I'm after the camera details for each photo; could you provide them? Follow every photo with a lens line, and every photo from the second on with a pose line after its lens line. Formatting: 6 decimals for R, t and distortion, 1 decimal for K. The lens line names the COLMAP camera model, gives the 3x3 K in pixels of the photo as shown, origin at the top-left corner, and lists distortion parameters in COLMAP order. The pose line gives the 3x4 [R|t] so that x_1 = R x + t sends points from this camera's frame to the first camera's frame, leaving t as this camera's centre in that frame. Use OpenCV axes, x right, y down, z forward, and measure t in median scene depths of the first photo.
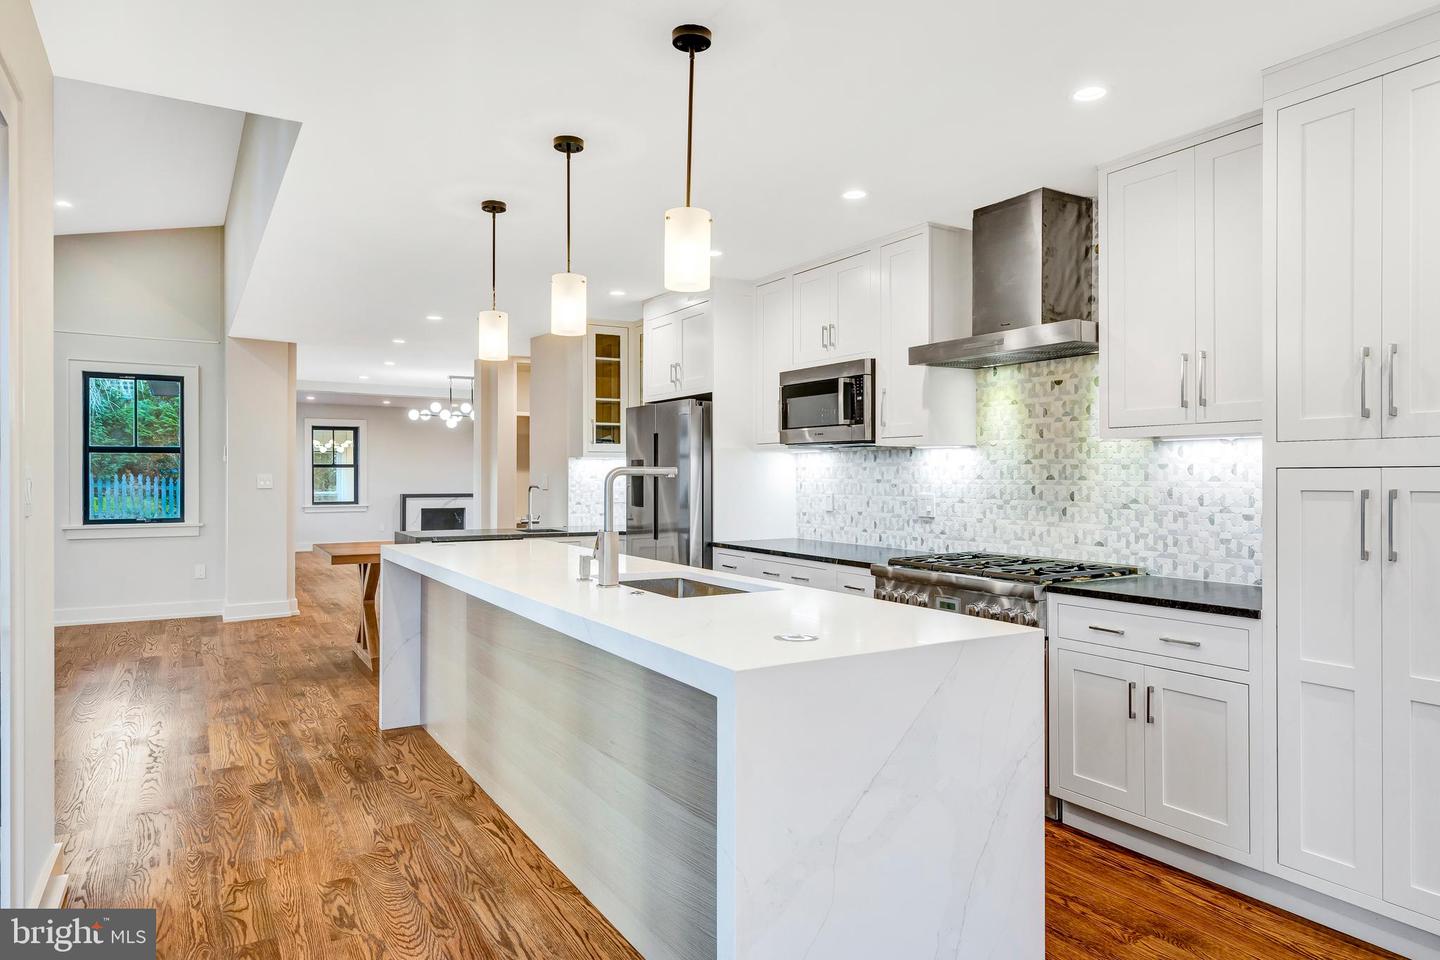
lens RADIAL K [[878.8, 0, 713.8], [0, 878.8, 465.7], [0, 0, 1]] dist [-0.001836, -0.000357]
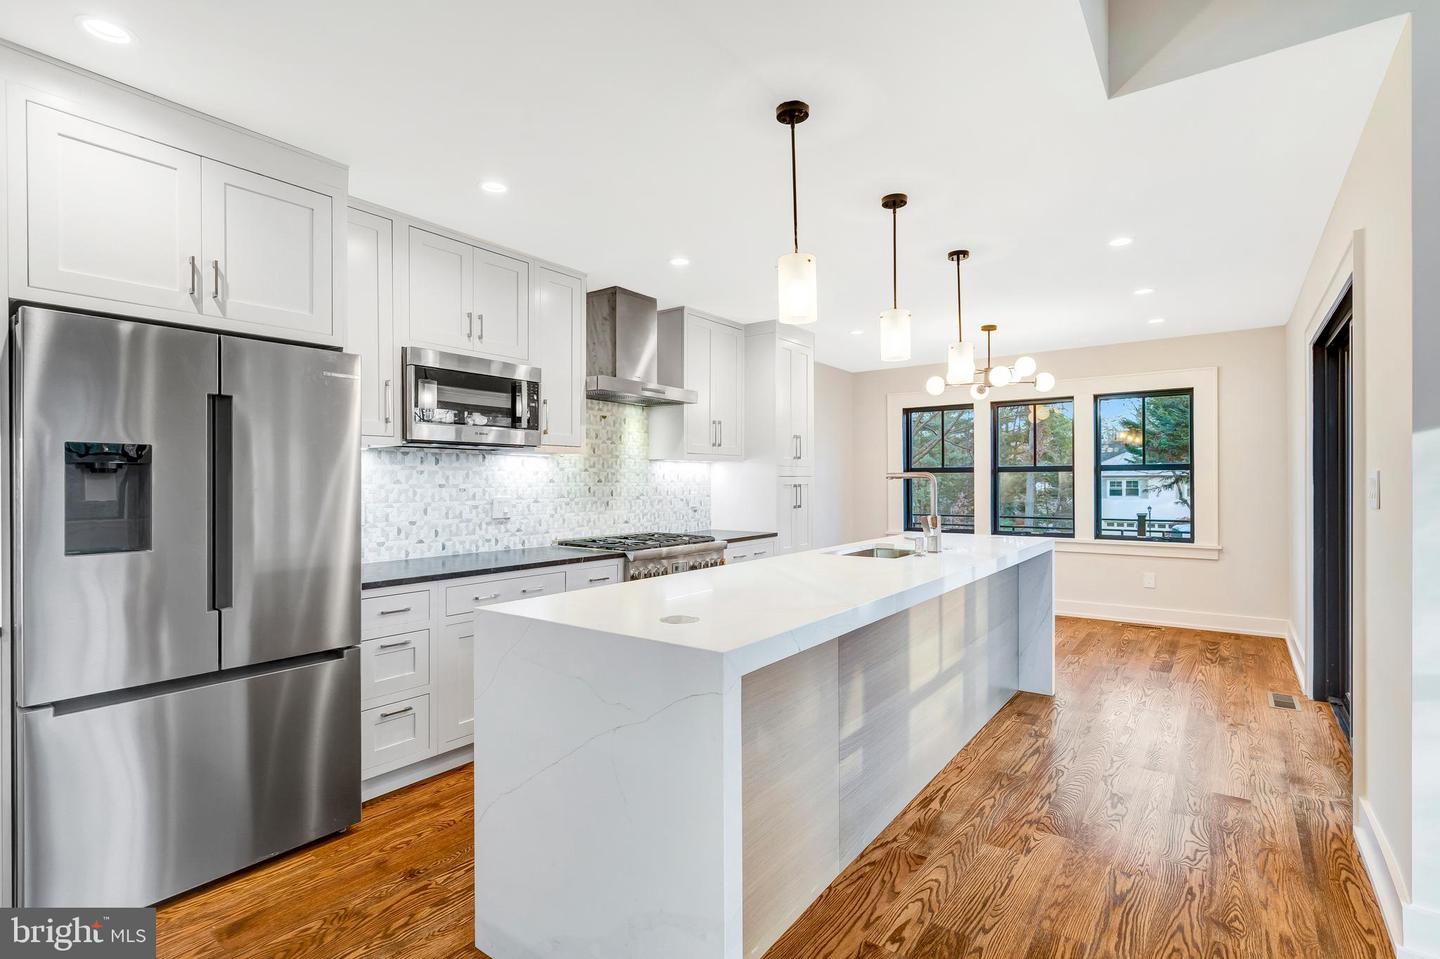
lens RADIAL K [[672.2, 0, 718.3], [0, 672.2, 478.5], [0, 0, 1]] dist [-0.002731, 0.002652]
pose [[-0.373414, 0.002365, 0.927662, -0.714735], [-0.008729, 0.999944, -0.006064, 0.013860], [-0.927624, -0.010362, -0.373372, 1.211258]]
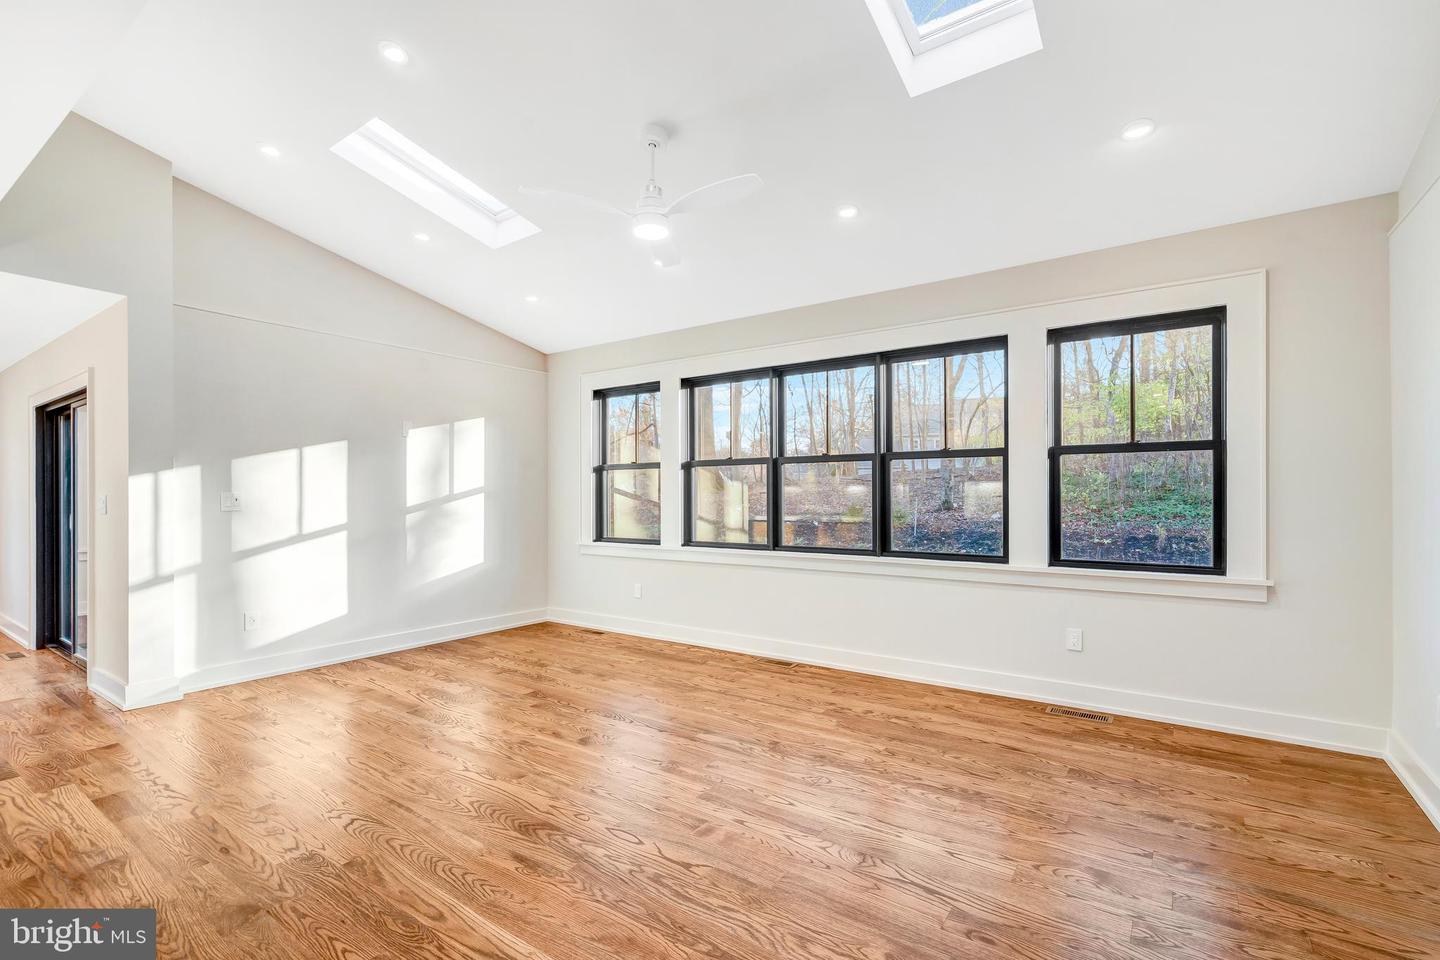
lens RADIAL K [[672.2, 0, 715.3], [0, 672.2, 497.6], [0, 0, 1]] dist [-0.002731, 0.002652]
pose [[-0.919741, 0.005018, -0.392493, -0.878665], [0.007068, 0.999968, -0.003778, 0.017883], [0.392461, -0.006249, -0.919747, 1.857708]]
